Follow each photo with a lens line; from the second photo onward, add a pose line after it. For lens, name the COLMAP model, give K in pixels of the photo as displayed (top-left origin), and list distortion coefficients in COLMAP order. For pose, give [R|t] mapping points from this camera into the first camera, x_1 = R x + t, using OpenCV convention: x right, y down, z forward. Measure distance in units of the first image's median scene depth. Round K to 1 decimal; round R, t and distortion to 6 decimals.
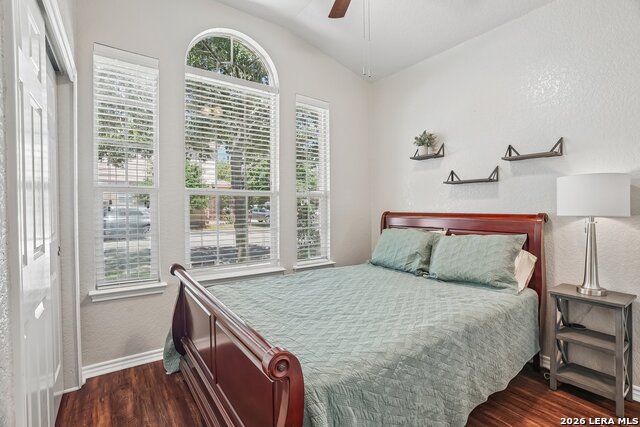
lens RADIAL K [[296.4, 0, 323.9], [0, 296.4, 211.9], [0, 0, 1]] dist [-0.044276, 0.010966]
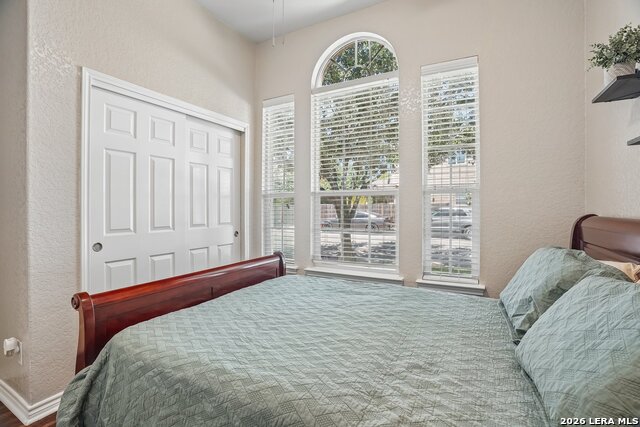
lens RADIAL K [[296.4, 0, 324.0], [0, 296.4, 212.7], [0, 0, 1]] dist [-0.044276, 0.010966]
pose [[0.420944, 0.006412, -0.907064, 0.598870], [-0.007220, 0.999967, 0.003718, 0.000648], [0.907058, 0.004984, 0.420976, 0.493538]]
